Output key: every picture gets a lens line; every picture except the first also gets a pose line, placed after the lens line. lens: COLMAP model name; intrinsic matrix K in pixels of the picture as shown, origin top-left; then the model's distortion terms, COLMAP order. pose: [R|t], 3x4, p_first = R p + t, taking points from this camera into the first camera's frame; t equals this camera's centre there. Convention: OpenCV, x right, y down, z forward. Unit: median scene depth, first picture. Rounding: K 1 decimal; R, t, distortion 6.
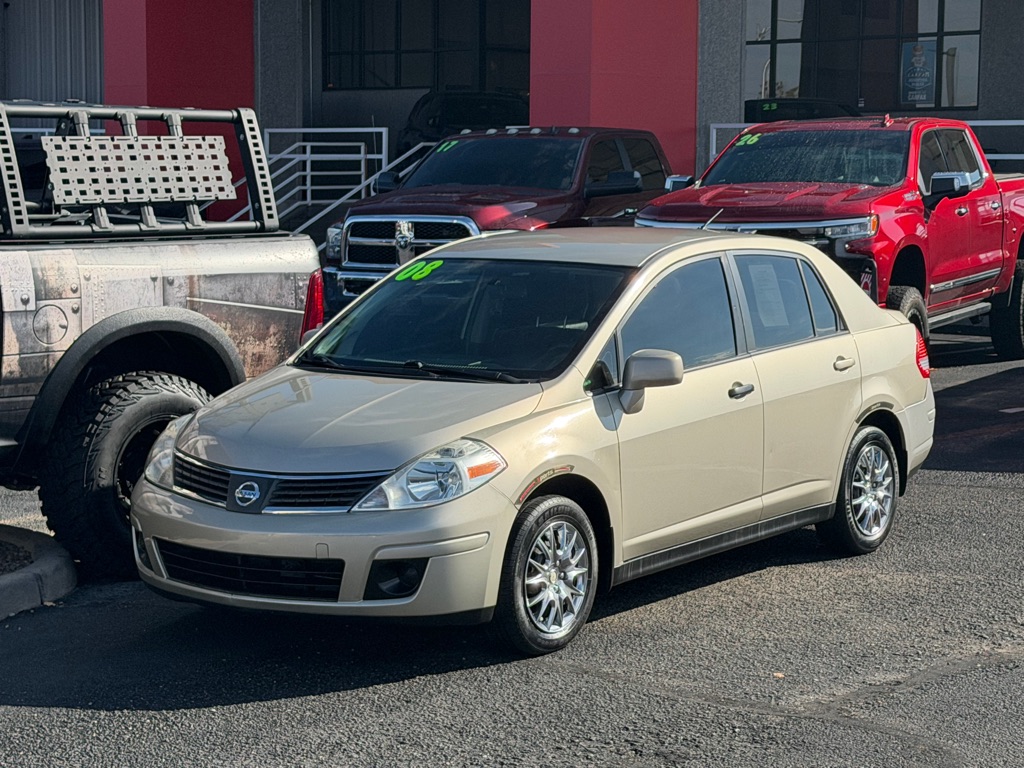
lens RADIAL K [[2258.0, 0, 537.9], [0, 2258.0, 399.8], [0, 0, 1]] dist [0.150603, 0.000000]
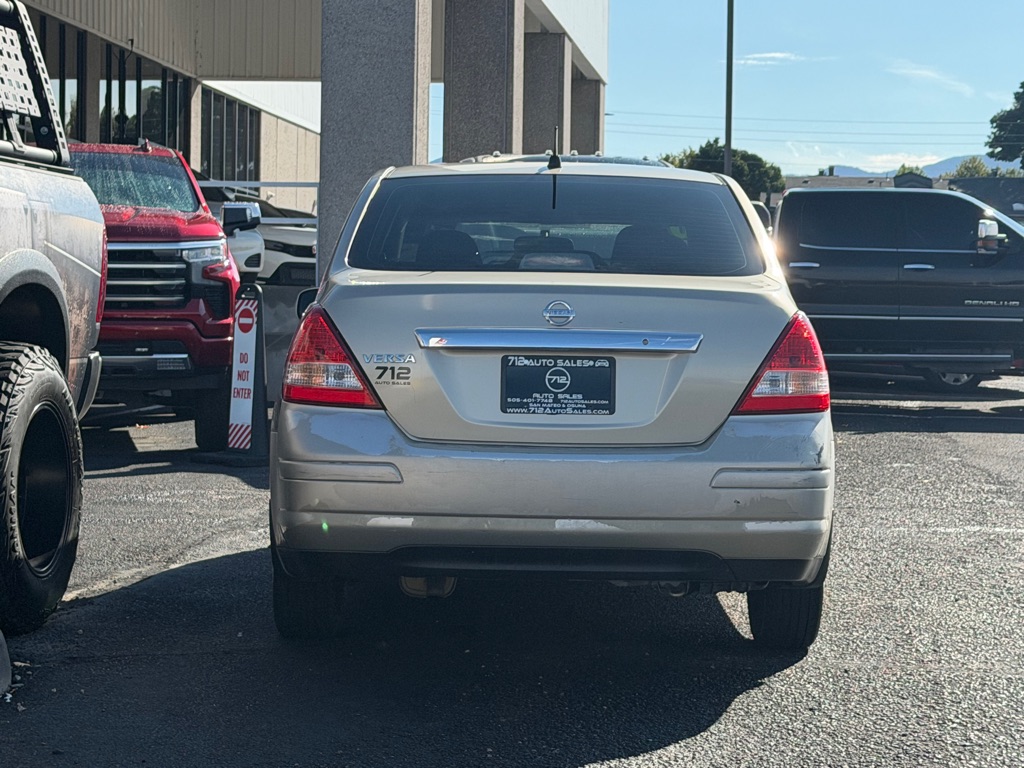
lens RADIAL K [[2258.0, 0, 516.0], [0, 2258.0, 389.1], [0, 0, 1]] dist [0.150603, 0.000000]
pose [[0.807619, -0.009660, 0.589625, -0.473724], [0.047615, 0.997669, -0.048874, 0.045587], [-0.587779, 0.067547, 0.806197, 0.341657]]
